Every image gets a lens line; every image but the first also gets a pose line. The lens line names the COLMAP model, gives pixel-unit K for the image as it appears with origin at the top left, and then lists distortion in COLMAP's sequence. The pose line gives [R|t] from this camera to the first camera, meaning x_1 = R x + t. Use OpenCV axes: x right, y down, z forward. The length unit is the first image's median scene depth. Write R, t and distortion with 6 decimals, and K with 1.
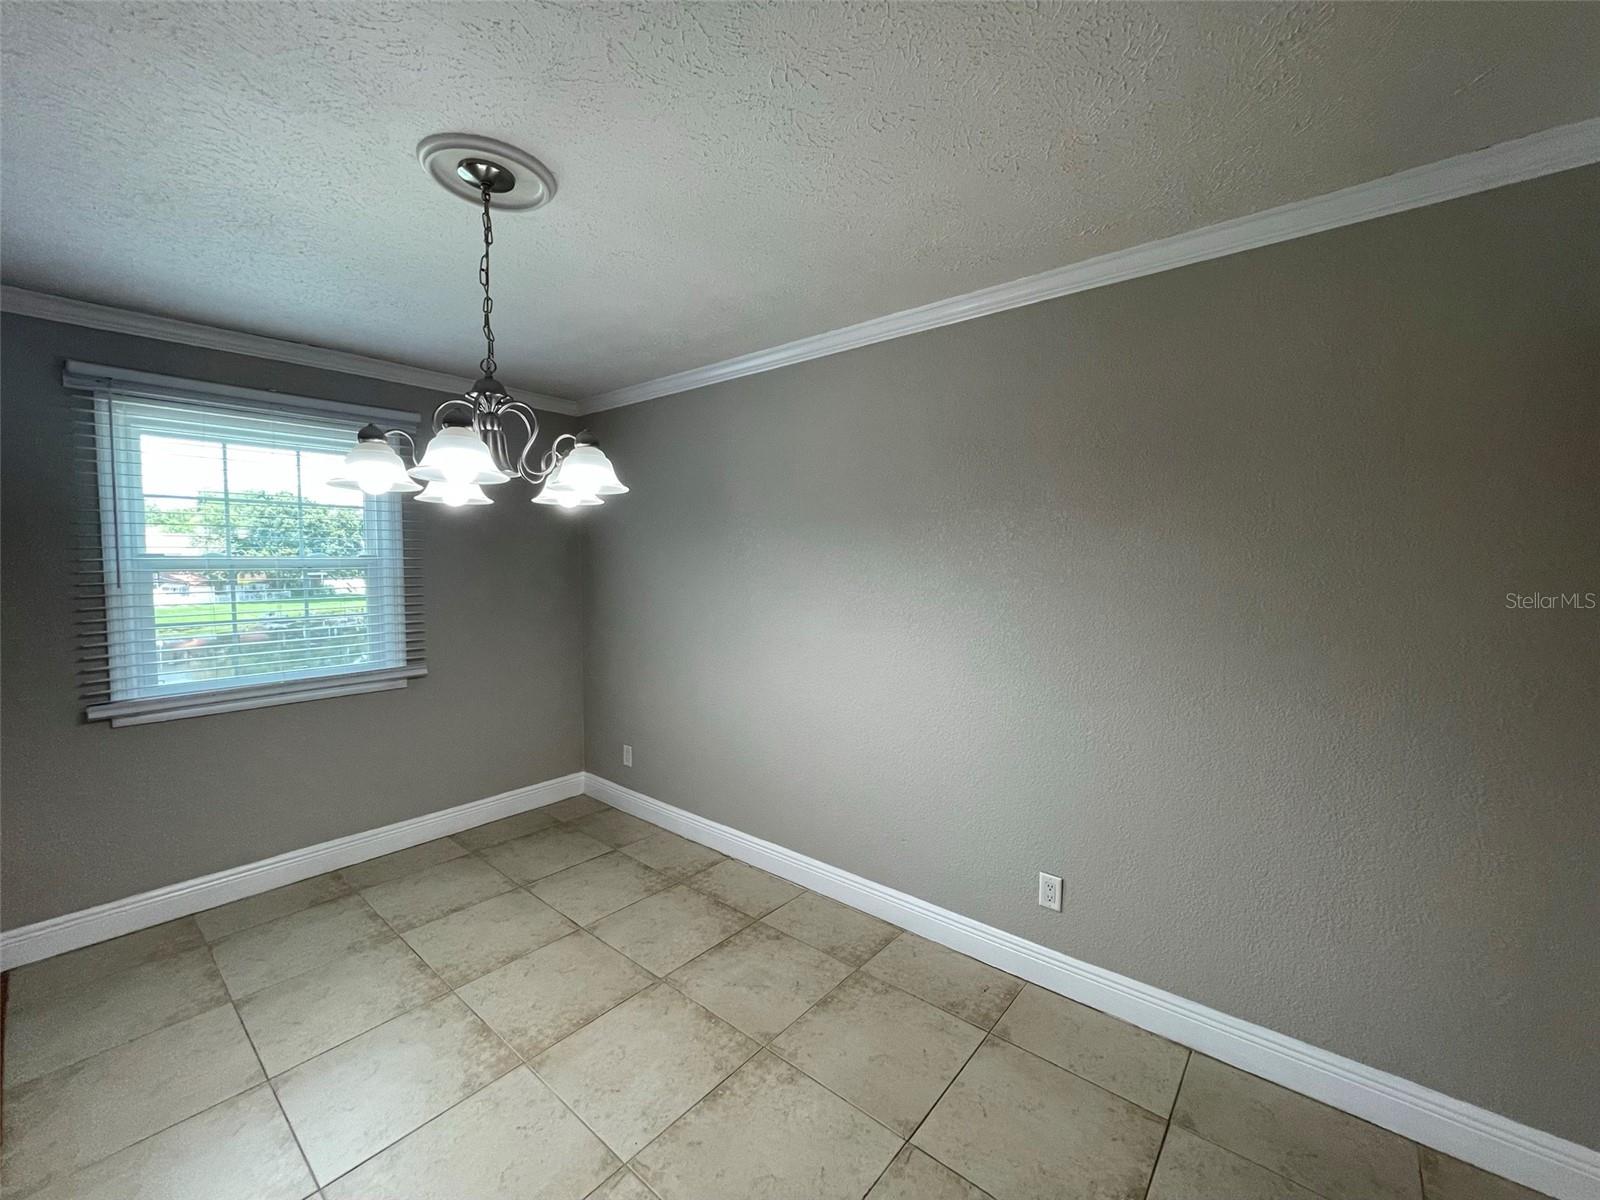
lens RADIAL K [[648.3, 0, 799.5], [0, 648.3, 596.6], [0, 0, 1]] dist [-0.002905, 0.000203]
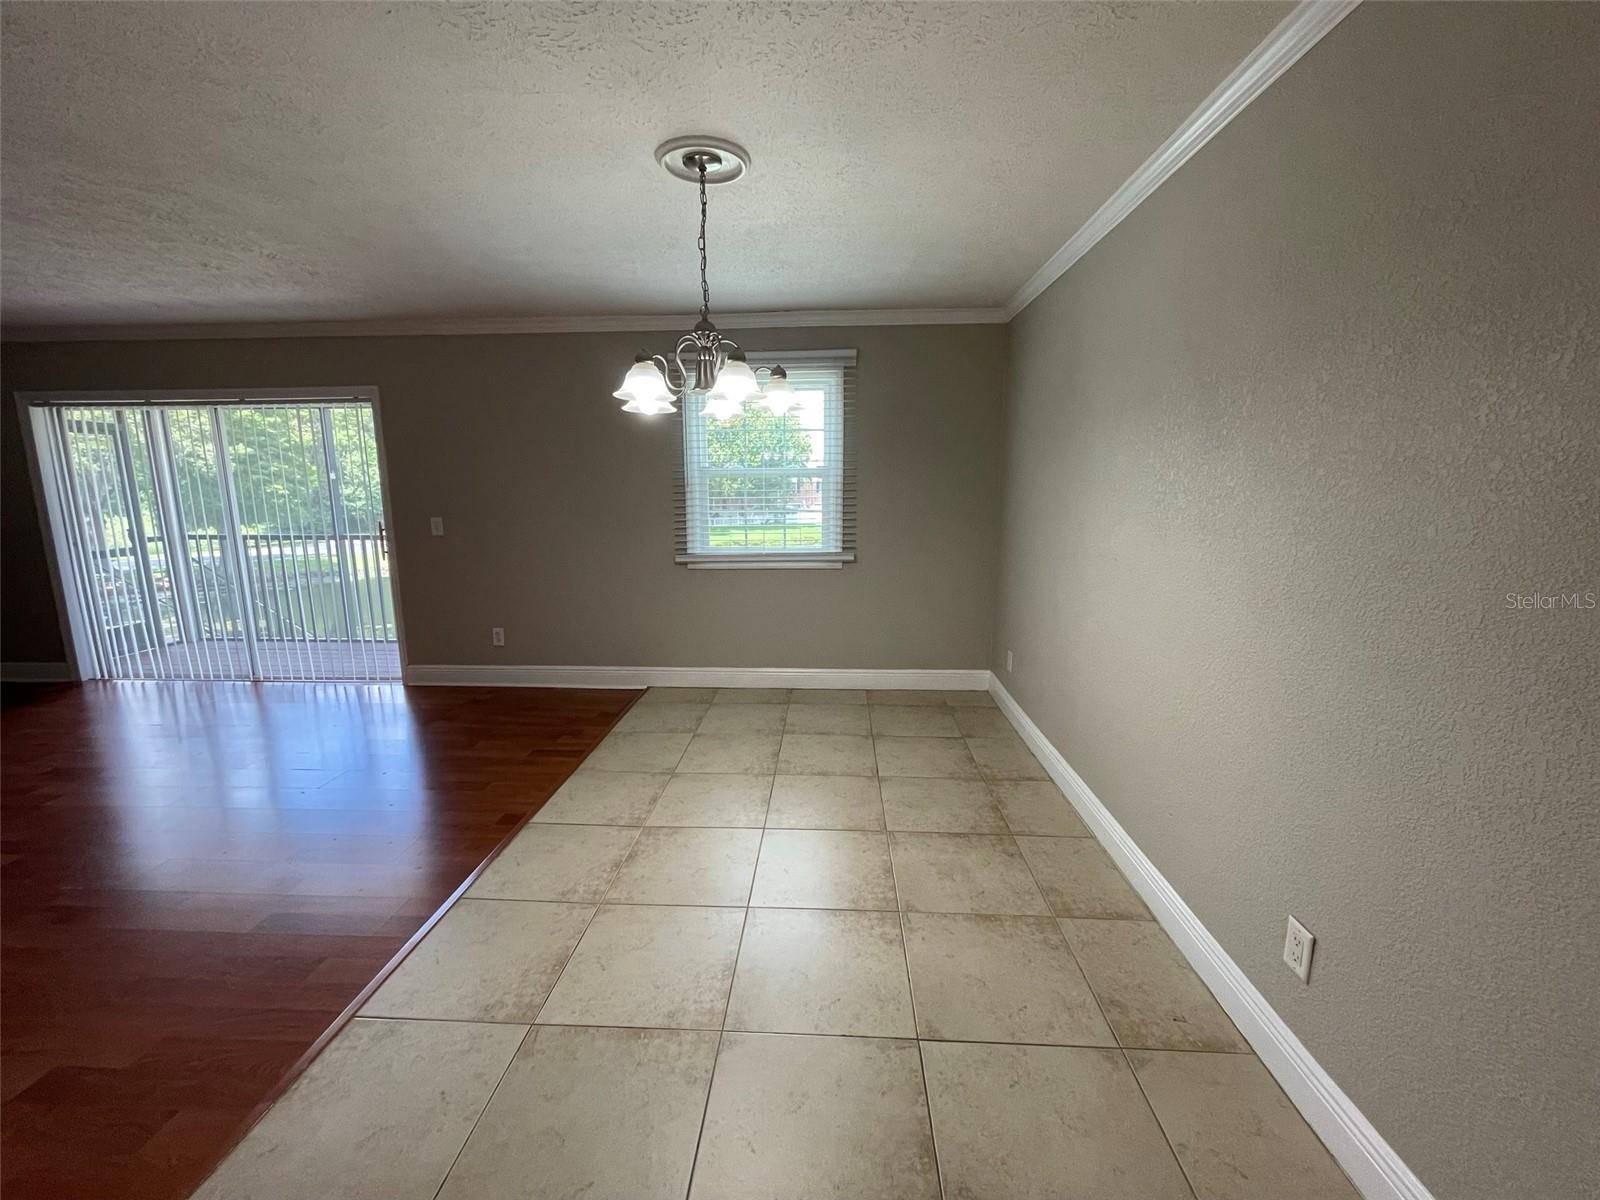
lens RADIAL K [[648.3, 0, 799.5], [0, 648.3, 596.6], [0, 0, 1]] dist [-0.002905, 0.000203]
pose [[0.598740, 0.132777, -0.789861, 0.534267], [-0.039807, 0.989878, 0.136226, 0.030537], [0.799953, -0.050122, 0.597965, 0.210713]]
